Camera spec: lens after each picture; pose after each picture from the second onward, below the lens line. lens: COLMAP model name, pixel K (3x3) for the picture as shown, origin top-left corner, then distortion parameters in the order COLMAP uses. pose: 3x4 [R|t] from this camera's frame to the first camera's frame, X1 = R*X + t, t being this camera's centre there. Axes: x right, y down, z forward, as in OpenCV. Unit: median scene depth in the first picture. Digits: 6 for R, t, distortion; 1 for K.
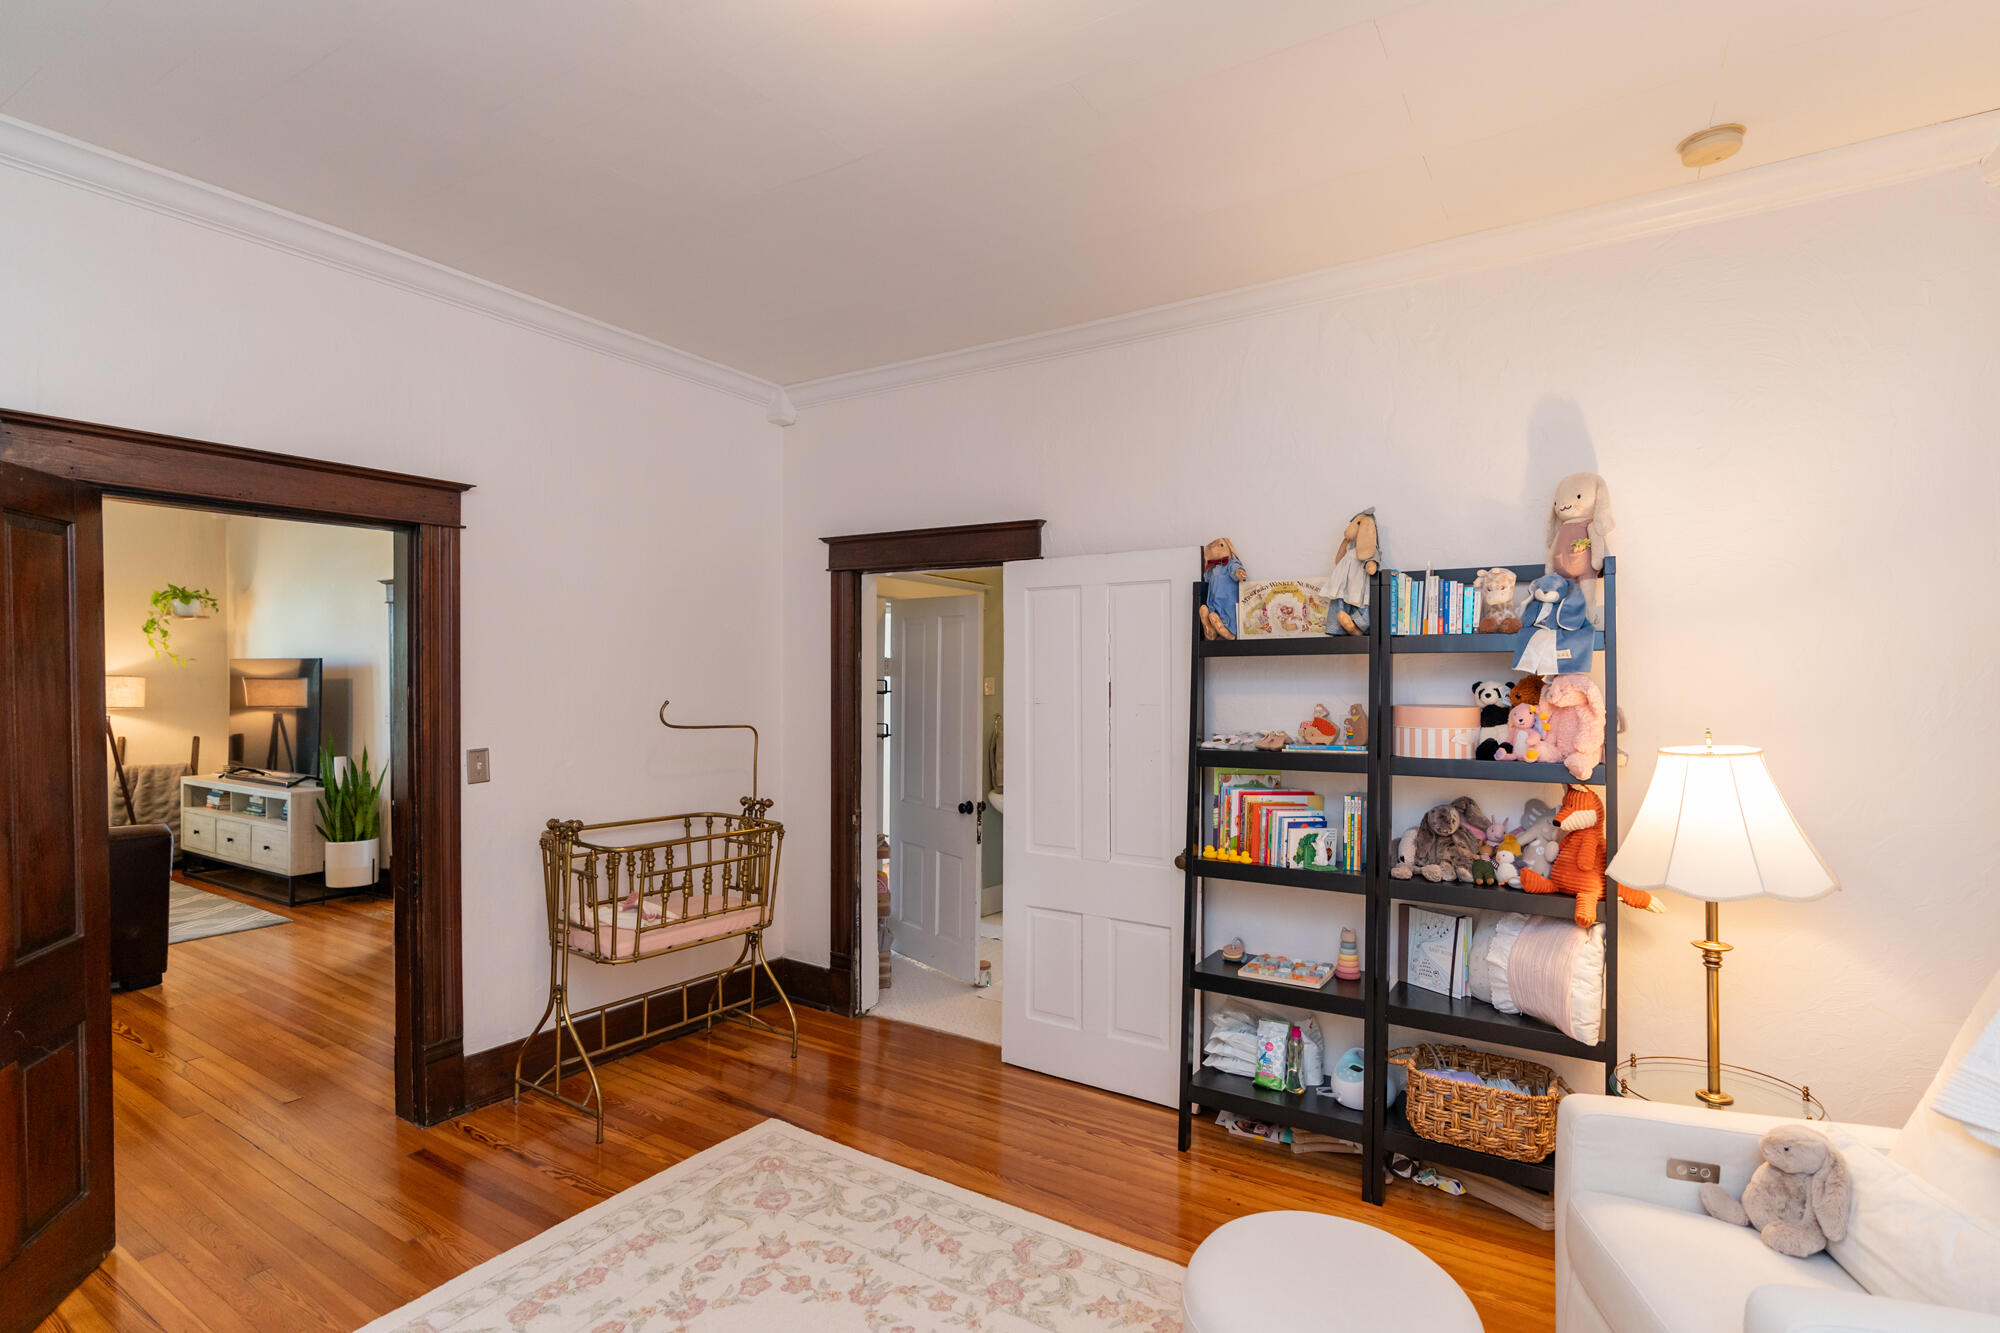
lens RADIAL K [[976.0, 0, 1002.5], [0, 976.0, 677.1], [0, 0, 1]] dist [0.000722, 0.000052]
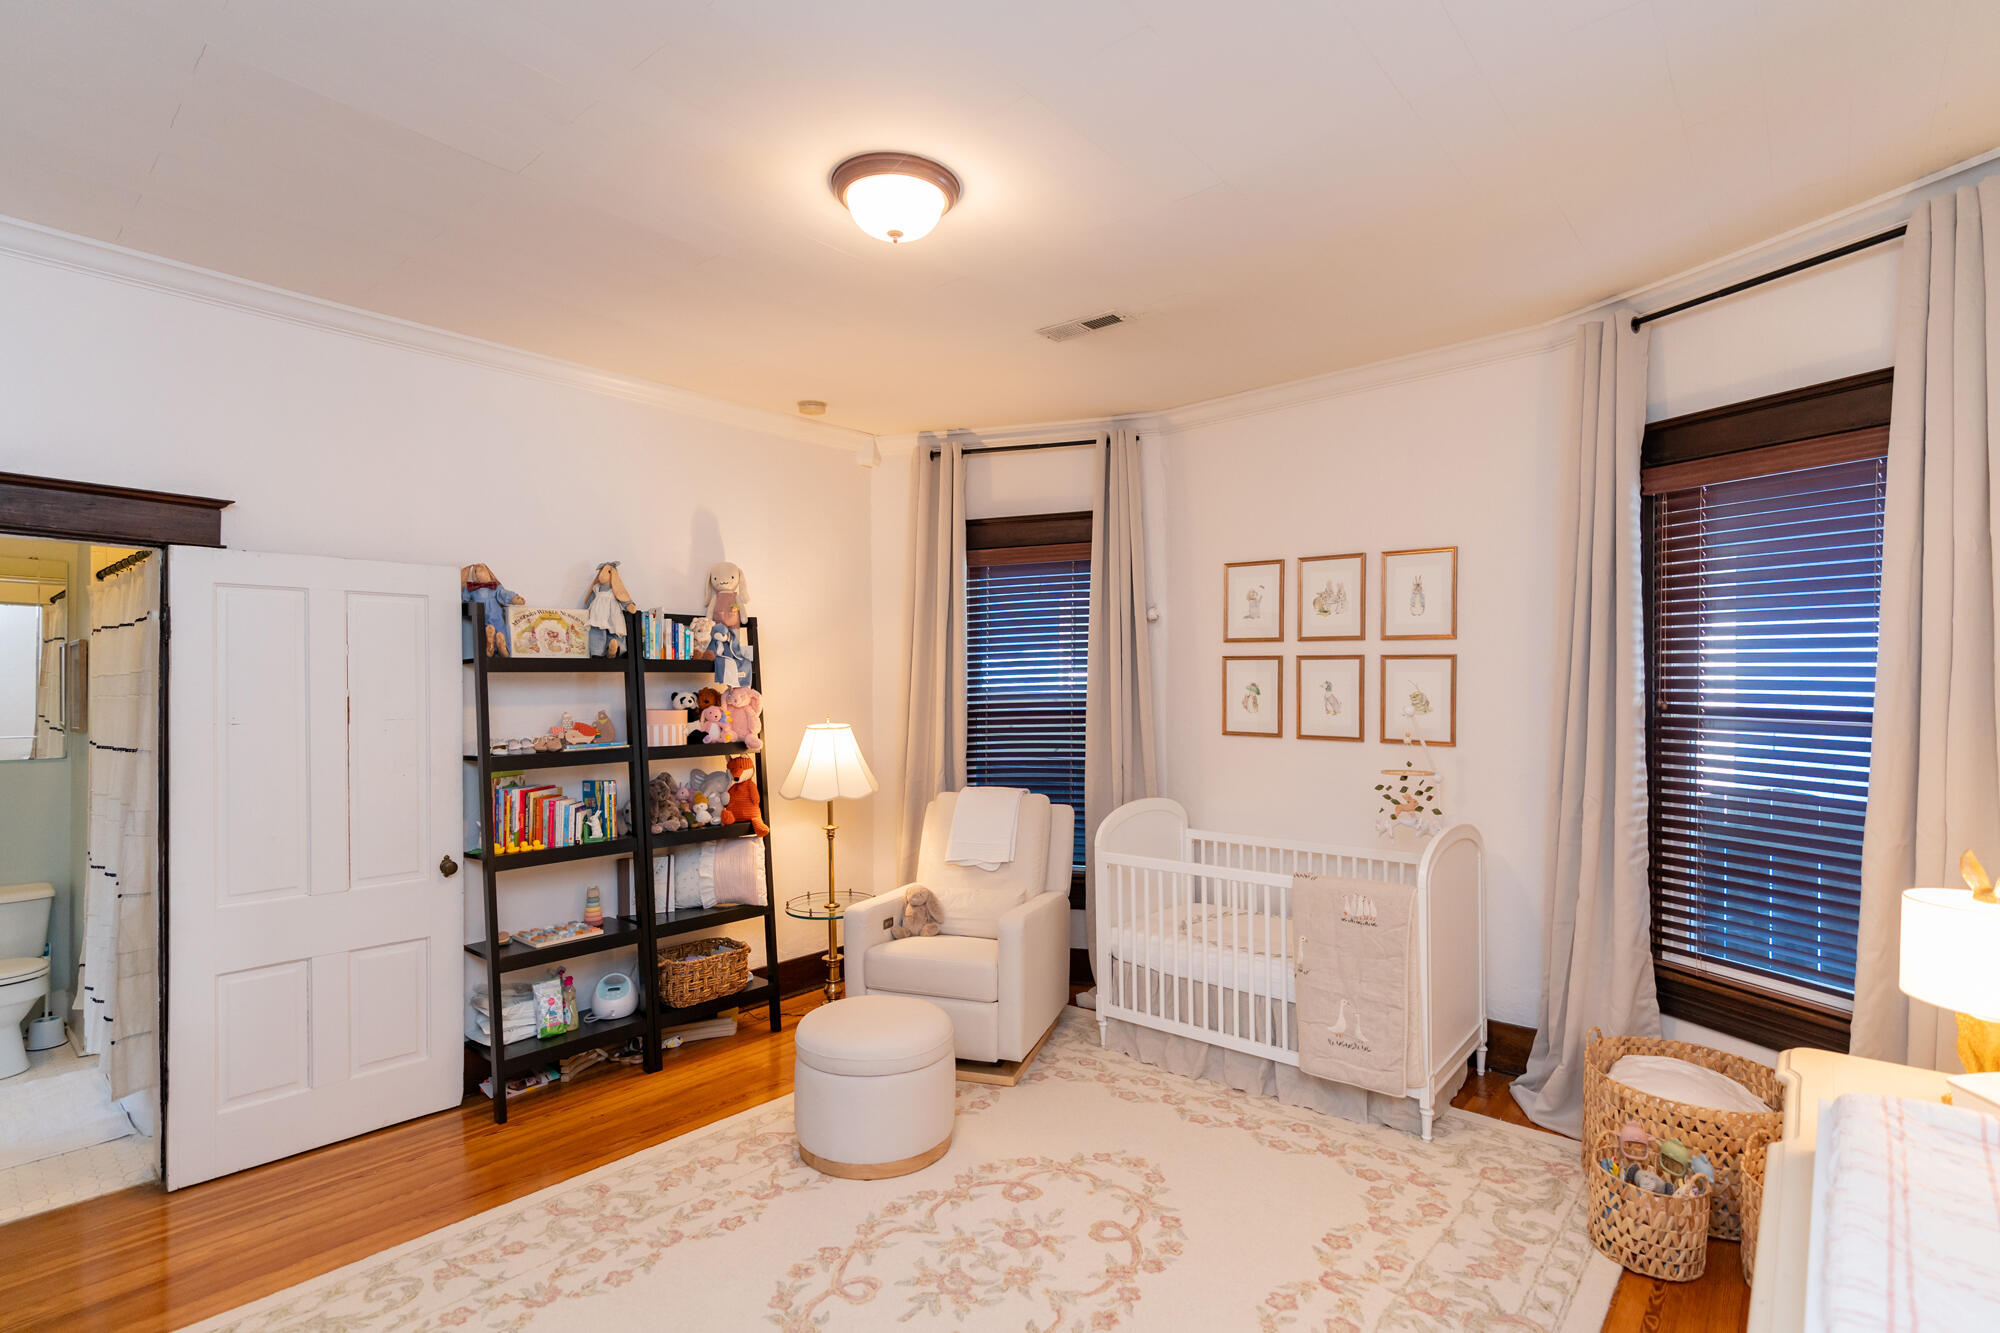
lens RADIAL K [[976.0, 0, 1010.6], [0, 976.0, 673.4], [0, 0, 1]] dist [0.000722, 0.000052]
pose [[0.121445, 0.015558, 0.992476, -0.884479], [0.009860, 0.999809, -0.016880, 0.005954], [-0.992549, 0.011836, 0.121269, 0.312805]]
